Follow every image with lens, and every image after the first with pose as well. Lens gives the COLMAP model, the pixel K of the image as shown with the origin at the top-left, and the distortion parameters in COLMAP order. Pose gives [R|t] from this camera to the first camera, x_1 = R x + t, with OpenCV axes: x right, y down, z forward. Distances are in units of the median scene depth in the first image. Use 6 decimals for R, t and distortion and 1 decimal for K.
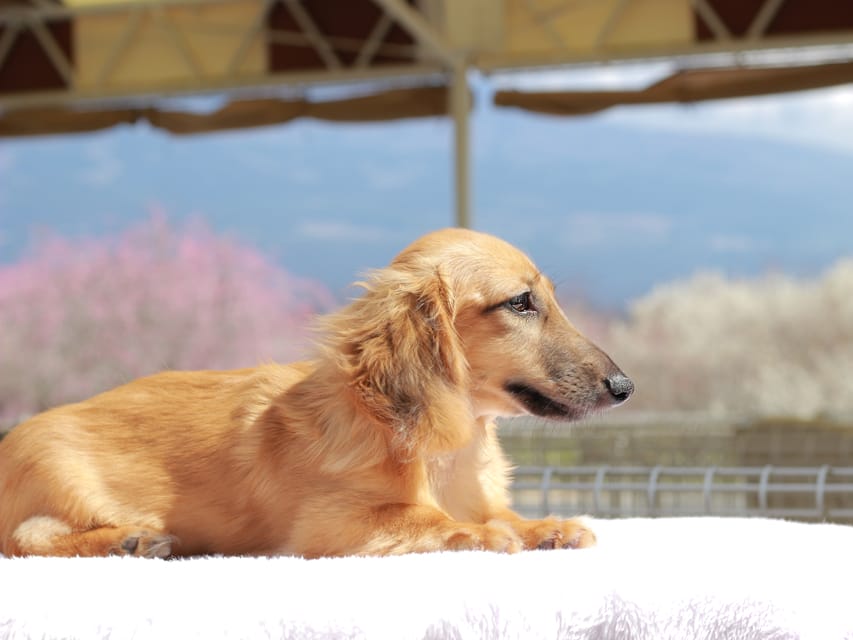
lens RADIAL K [[2348.2, 0, 426.5], [0, 2348.2, 320.0], [0, 0, 1]] dist [-0.128482, -0.144554]
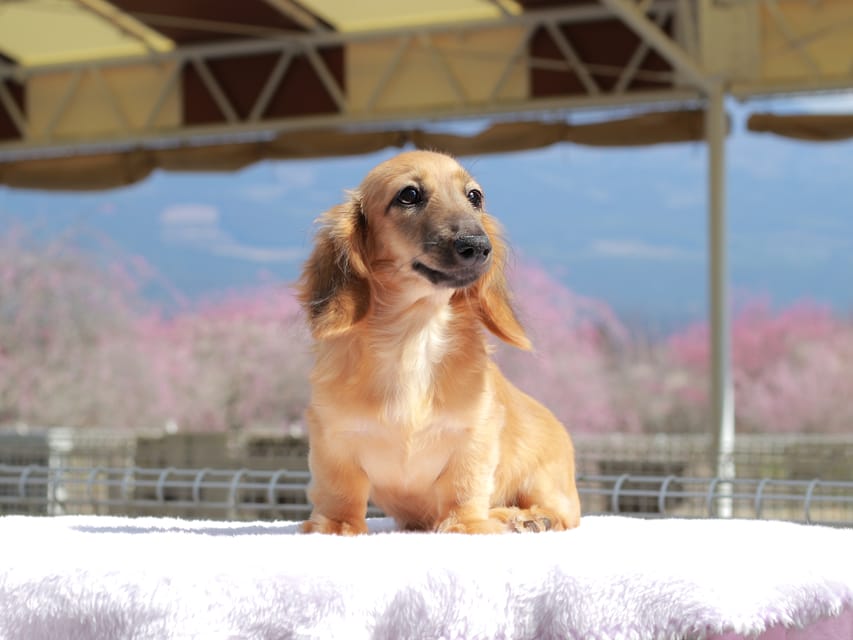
lens RADIAL K [[2399.5, 0, 426.5], [0, 2399.5, 320.0], [0, 0, 1]] dist [-0.180826, -0.594045]
pose [[0.989499, 0.012162, -0.144027, 0.163824], [-0.013233, 0.999891, -0.006487, -0.001453], [0.143933, 0.008325, 0.989552, -0.191057]]
